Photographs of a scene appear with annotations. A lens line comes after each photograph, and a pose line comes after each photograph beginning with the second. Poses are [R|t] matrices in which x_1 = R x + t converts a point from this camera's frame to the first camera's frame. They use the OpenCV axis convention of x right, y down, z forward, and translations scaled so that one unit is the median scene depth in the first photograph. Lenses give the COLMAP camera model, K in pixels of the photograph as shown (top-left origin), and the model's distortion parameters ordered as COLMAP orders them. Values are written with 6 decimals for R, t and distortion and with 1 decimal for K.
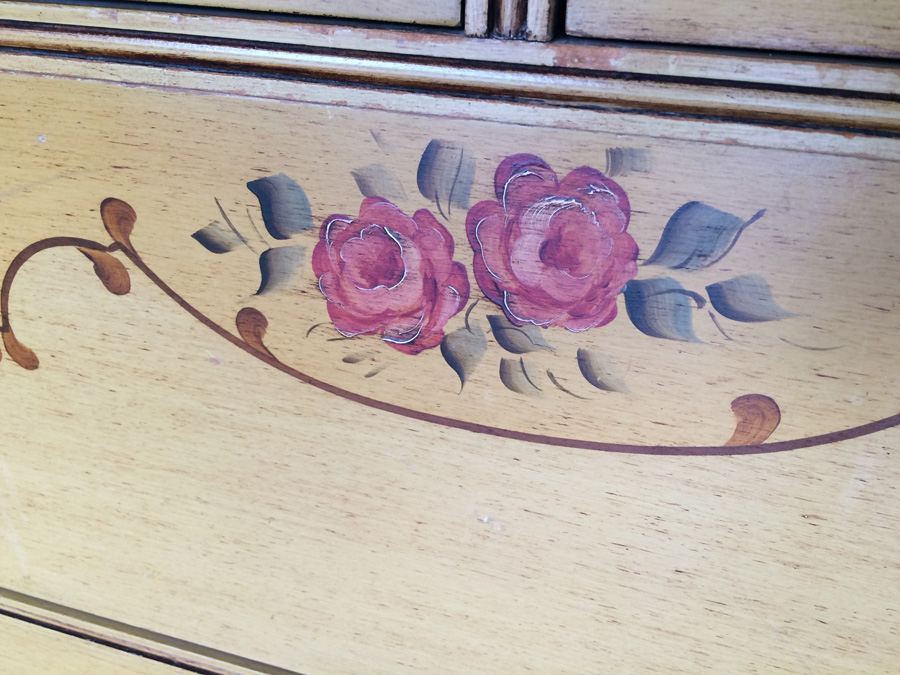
lens RADIAL K [[784.1, 0, 455.5], [0, 784.1, 334.8], [0, 0, 1]] dist [0.078766, -0.108487]
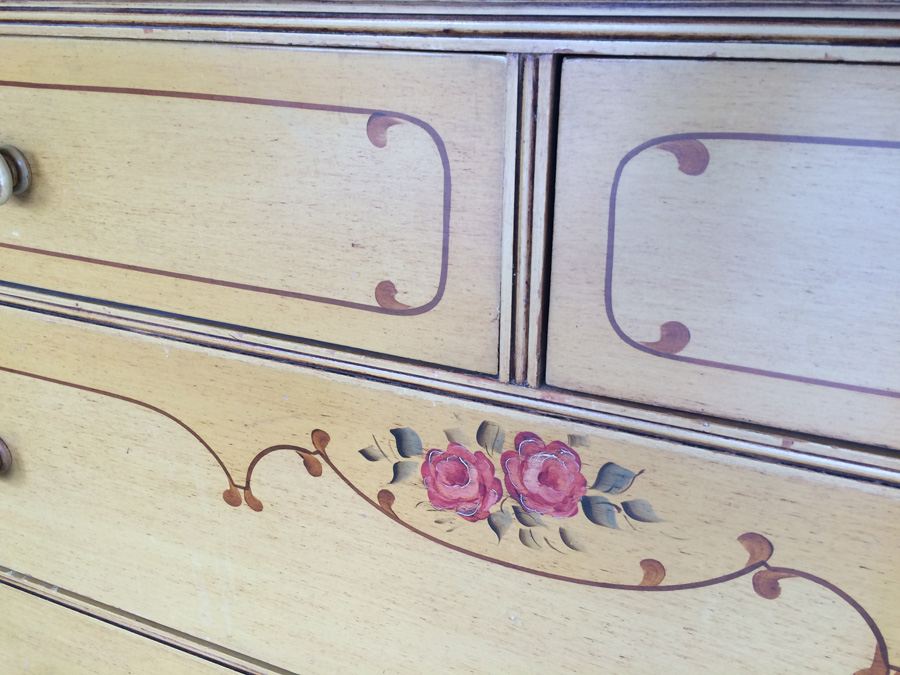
lens RADIAL K [[784.1, 0, 449.3], [0, 784.1, 333.9], [0, 0, 1]] dist [0.078766, -0.108487]
pose [[0.993087, 0.024062, -0.114885, 0.094804], [-0.036139, 0.993897, -0.104226, -0.224317], [0.111676, 0.107658, 0.987896, -0.896320]]
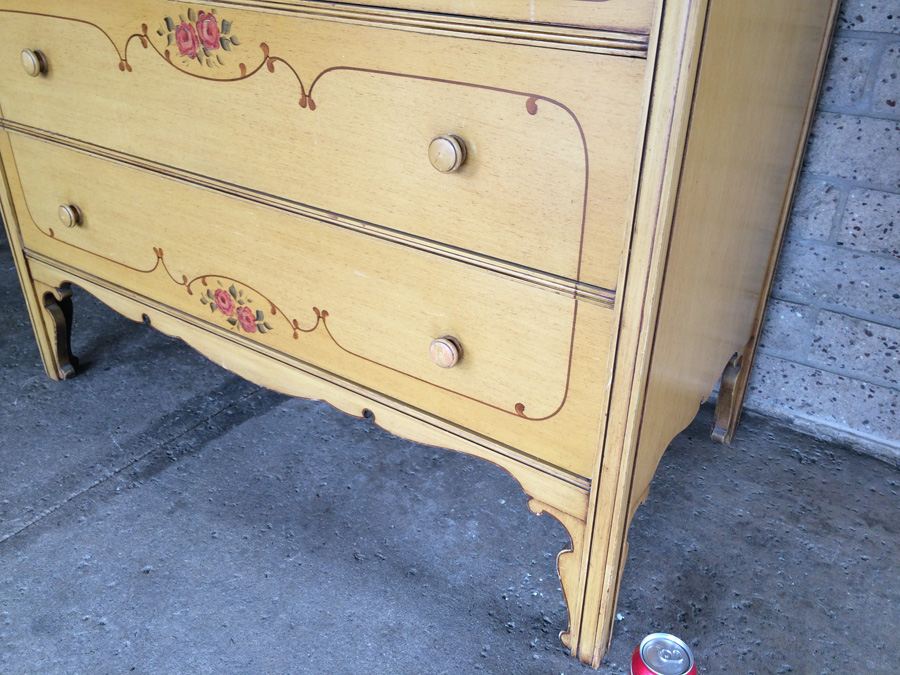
lens RADIAL K [[784.1, 0, 449.7], [0, 784.1, 340.1], [0, 0, 1]] dist [0.078766, -0.108487]
pose [[0.951032, 0.146762, -0.272029, 2.951141], [-0.152627, 0.988284, -0.000408, 1.457201], [0.268782, 0.041907, 0.962289, -3.069974]]
